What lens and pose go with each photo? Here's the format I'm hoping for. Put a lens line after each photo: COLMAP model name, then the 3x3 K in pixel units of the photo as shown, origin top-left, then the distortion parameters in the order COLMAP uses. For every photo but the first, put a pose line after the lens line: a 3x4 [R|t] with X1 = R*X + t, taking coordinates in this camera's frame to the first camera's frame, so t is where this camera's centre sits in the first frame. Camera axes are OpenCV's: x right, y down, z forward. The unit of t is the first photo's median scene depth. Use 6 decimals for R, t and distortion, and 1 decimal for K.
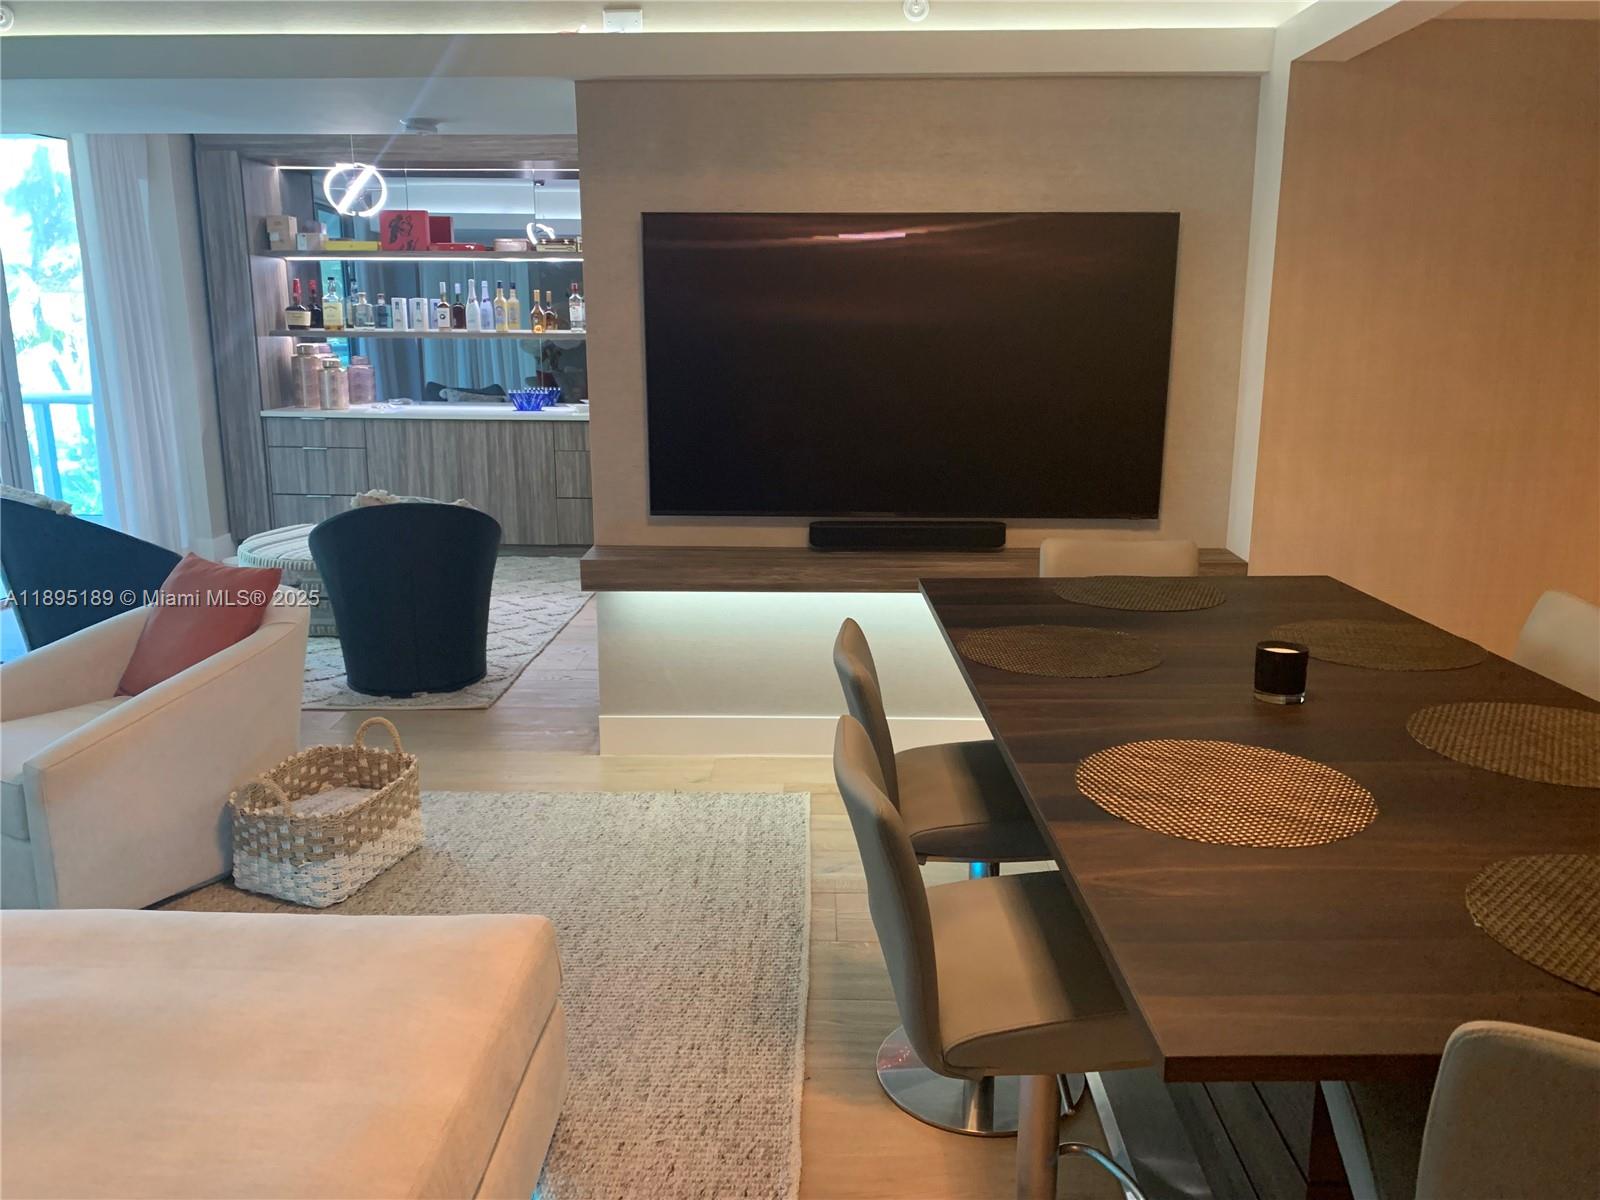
lens RADIAL K [[1208.8, 0, 798.4], [0, 1208.8, 618.1], [0, 0, 1]] dist [0.025322, -0.035737]
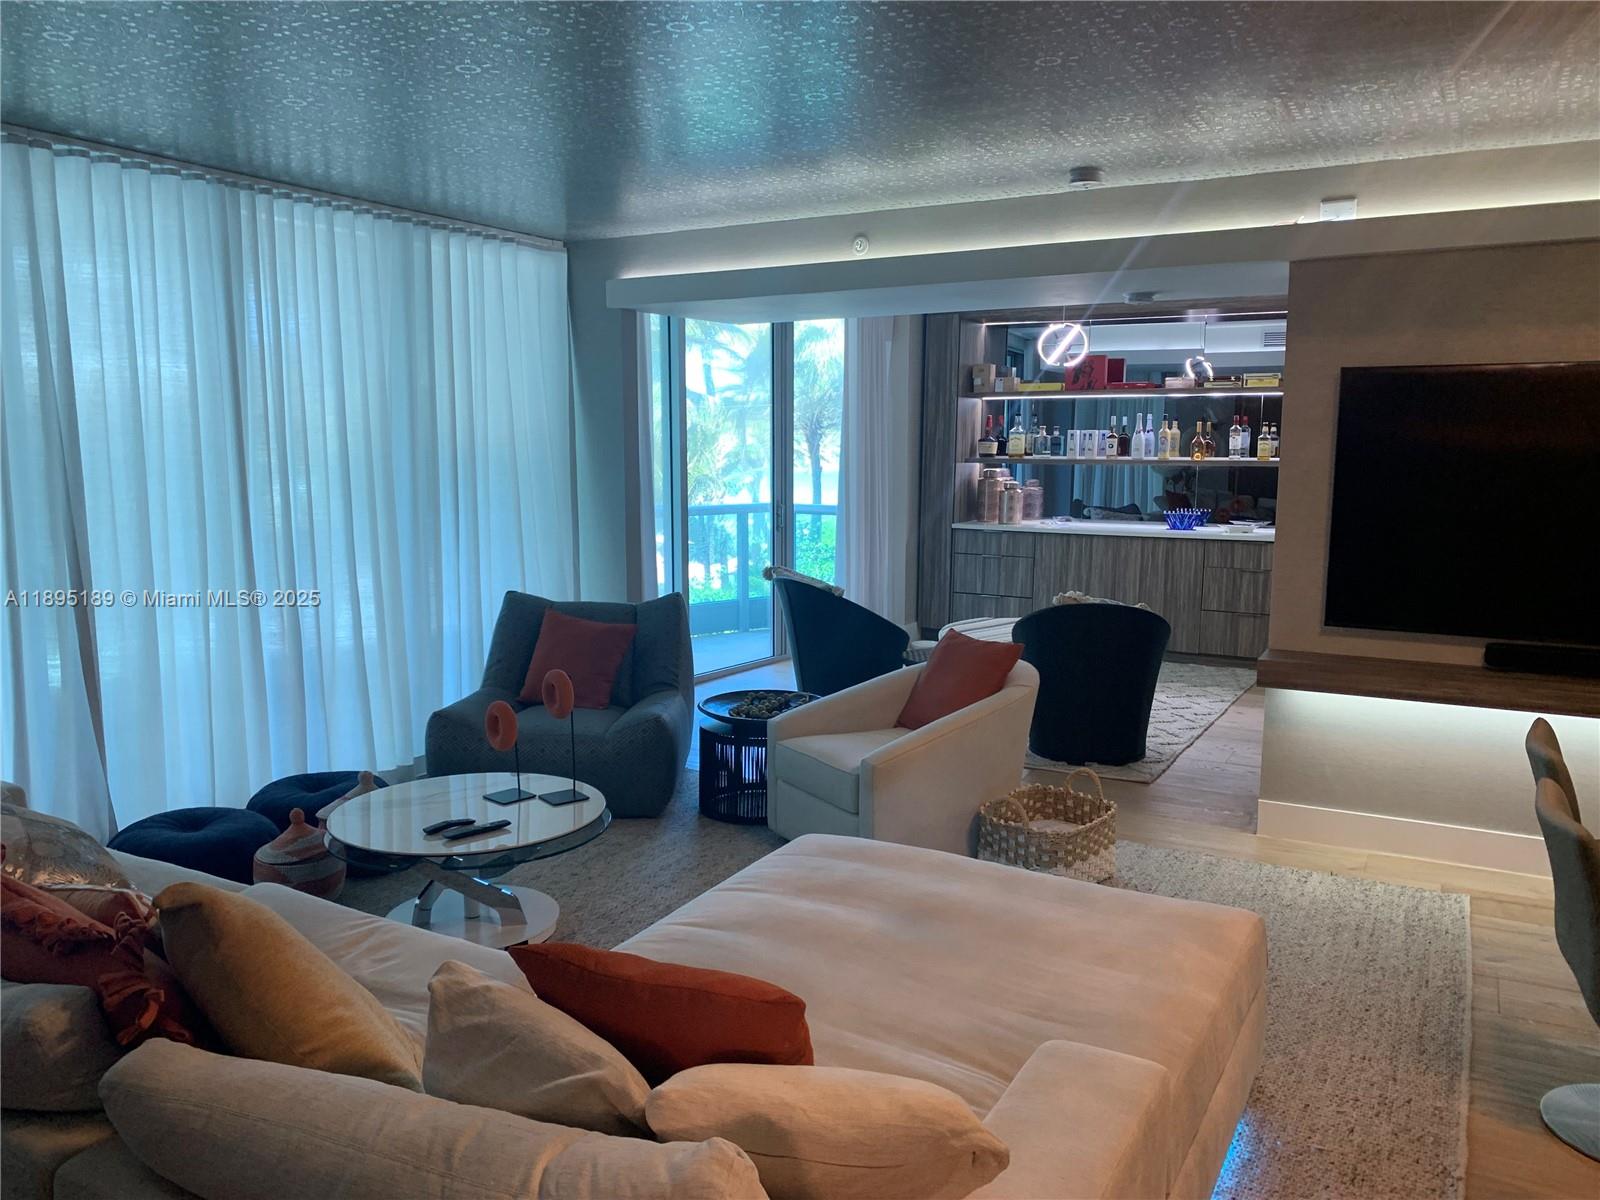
lens RADIAL K [[1208.8, 0, 798.4], [0, 1208.8, 618.1], [0, 0, 1]] dist [0.025322, -0.035737]
pose [[0.884350, 0.065953, -0.462142, -0.029169], [-0.109451, 0.991669, -0.067922, 0.033609], [0.453813, 0.110648, 0.884201, -0.196090]]
